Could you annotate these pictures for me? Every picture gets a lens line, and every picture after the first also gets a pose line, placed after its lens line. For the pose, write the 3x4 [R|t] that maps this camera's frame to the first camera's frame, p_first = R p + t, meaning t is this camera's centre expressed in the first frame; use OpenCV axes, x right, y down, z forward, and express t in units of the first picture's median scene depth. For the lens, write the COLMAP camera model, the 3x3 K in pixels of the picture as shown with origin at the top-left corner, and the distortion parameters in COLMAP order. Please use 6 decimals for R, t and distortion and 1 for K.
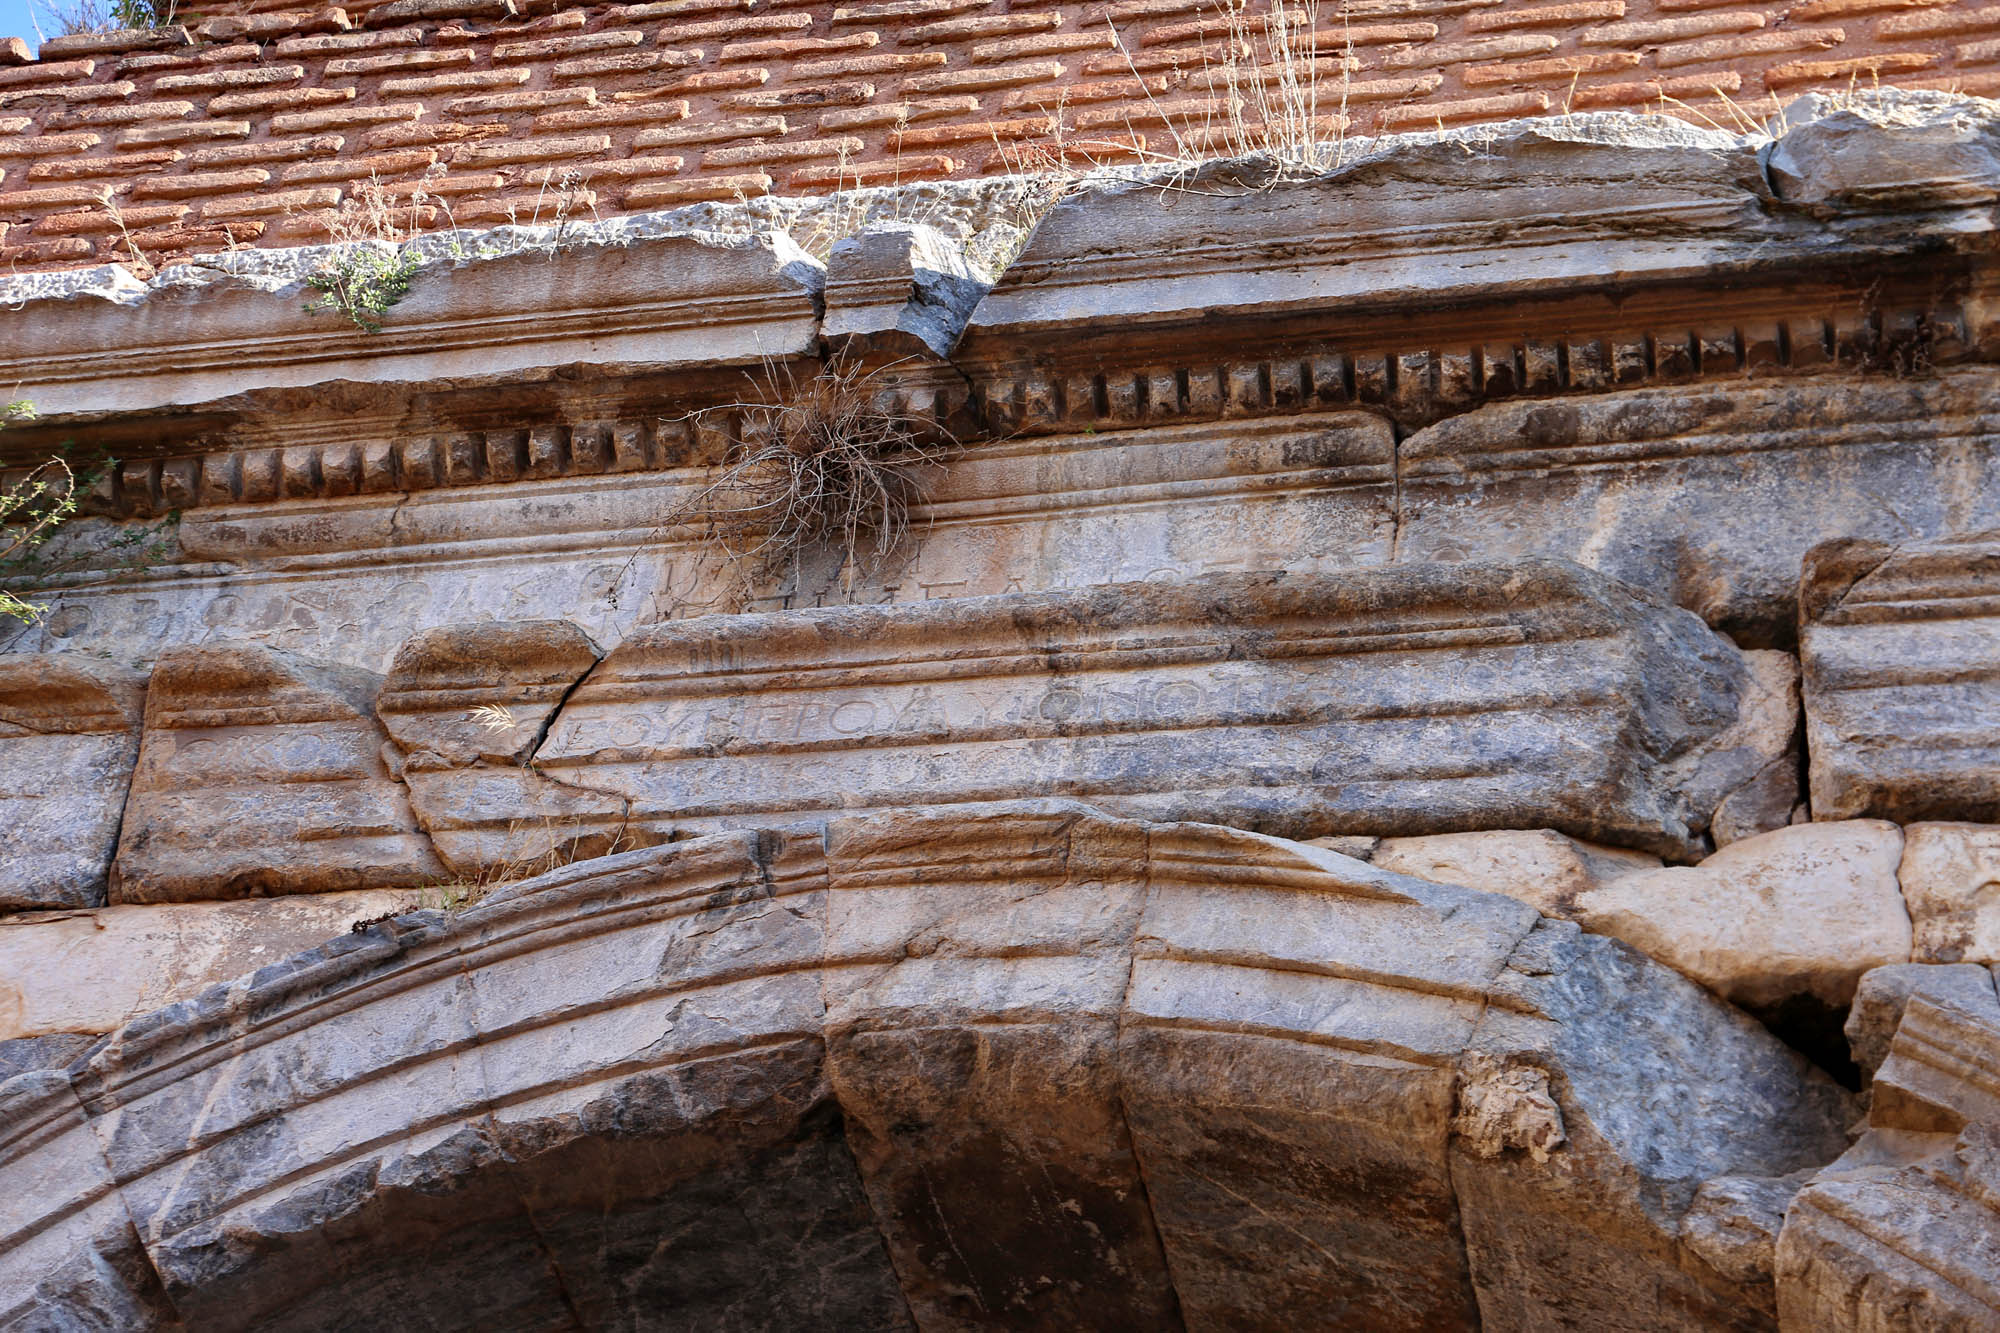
lens RADIAL K [[3910.8, 0, 1000.0], [0, 3910.8, 666.5], [0, 0, 1]] dist [0.220181, -0.117044]
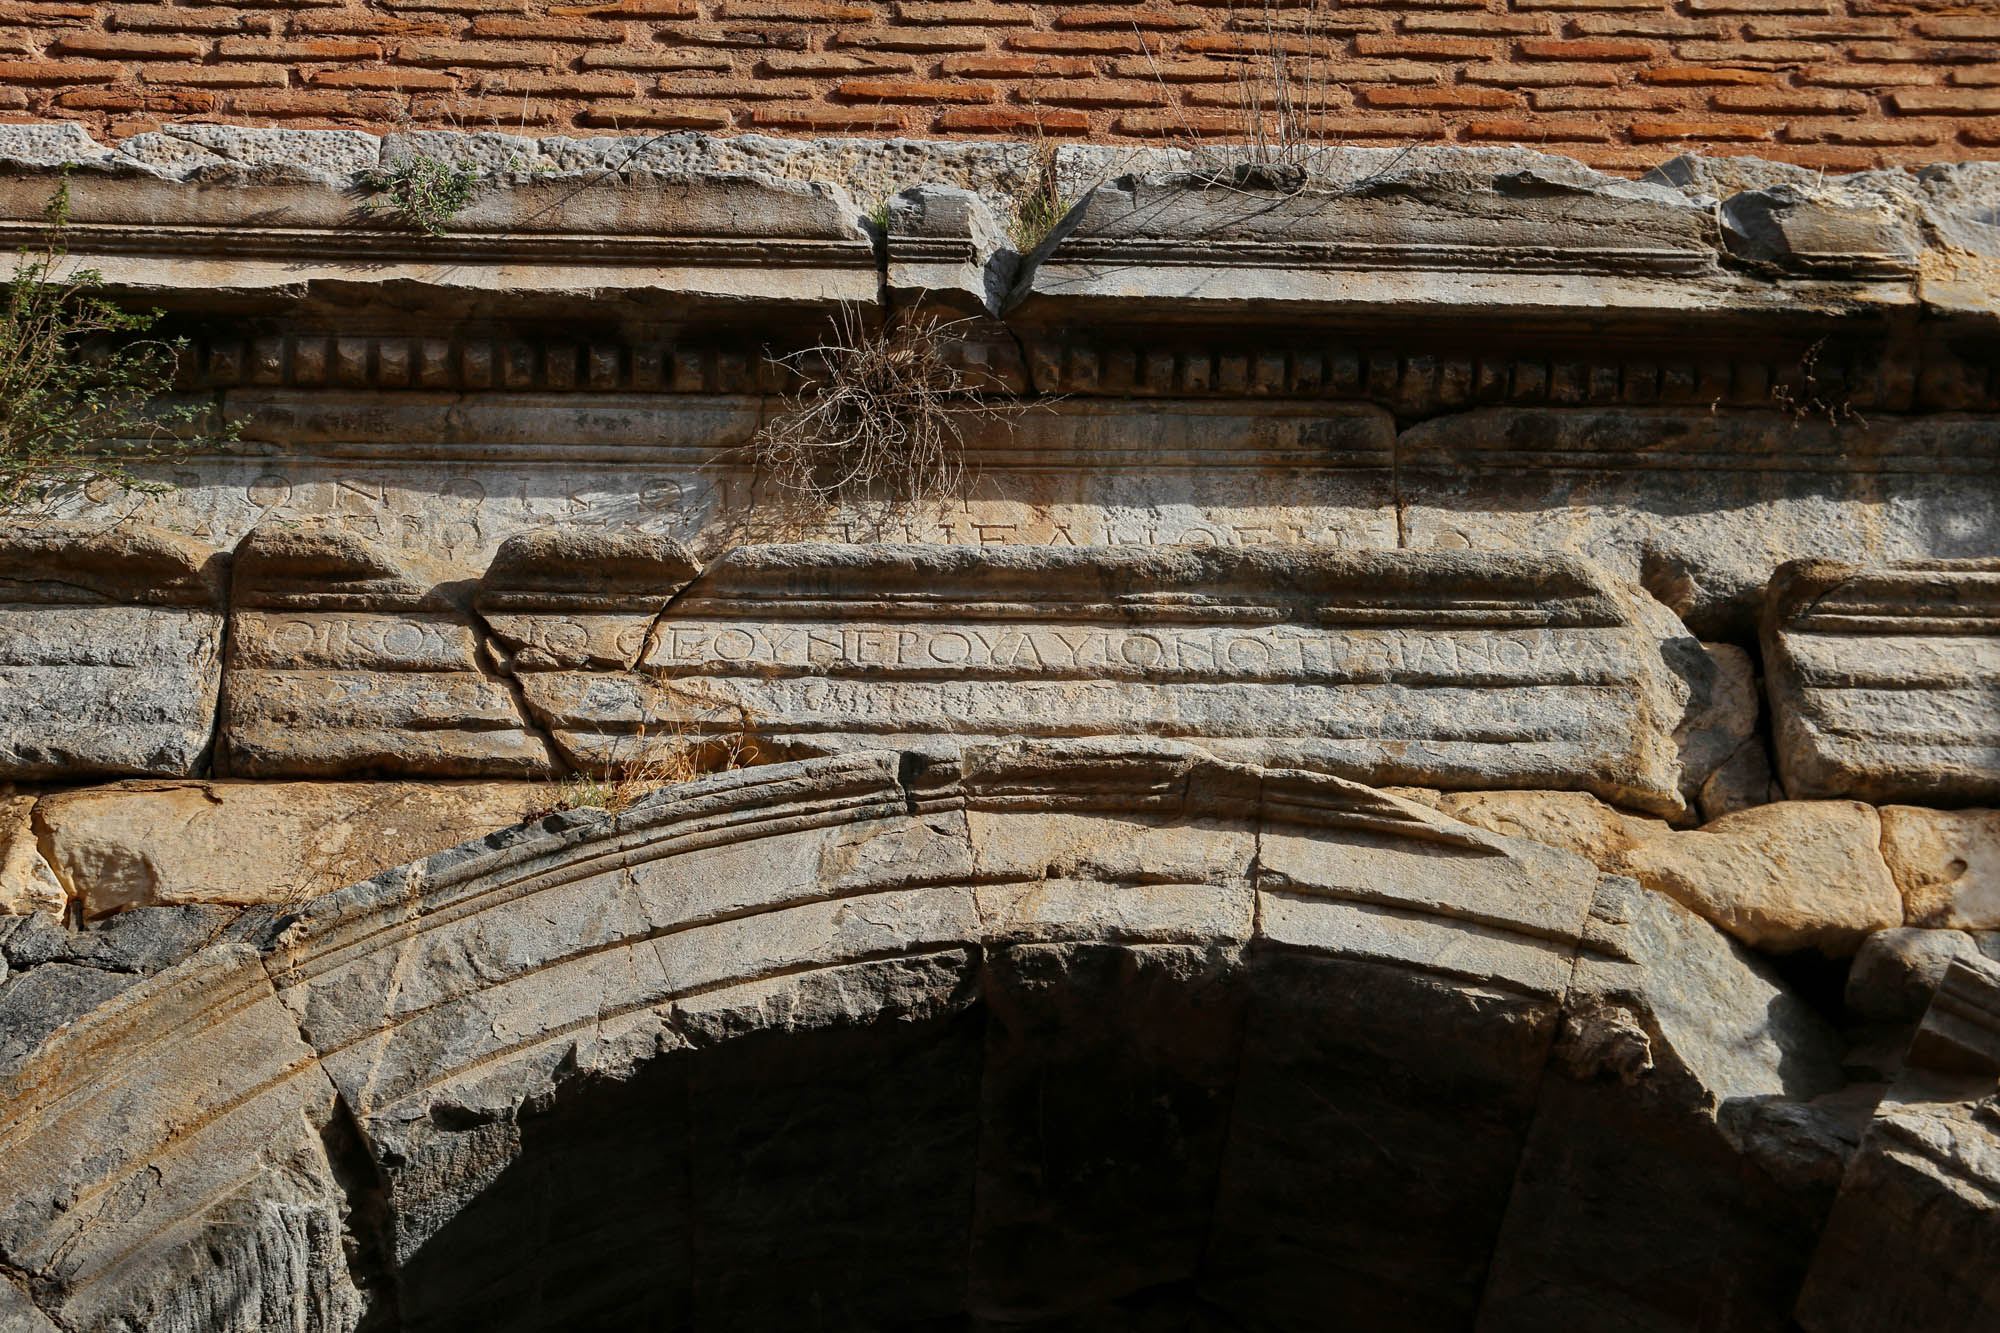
lens RADIAL K [[3670.6, 0, 1000.0], [0, 3670.6, 666.5], [0, 0, 1]] dist [0.197206, -0.083183]
pose [[0.947970, 0.060607, 0.312538, -0.348986], [-0.078217, 0.995960, 0.044108, -0.028759], [-0.308602, -0.066259, 0.948881, 0.017725]]
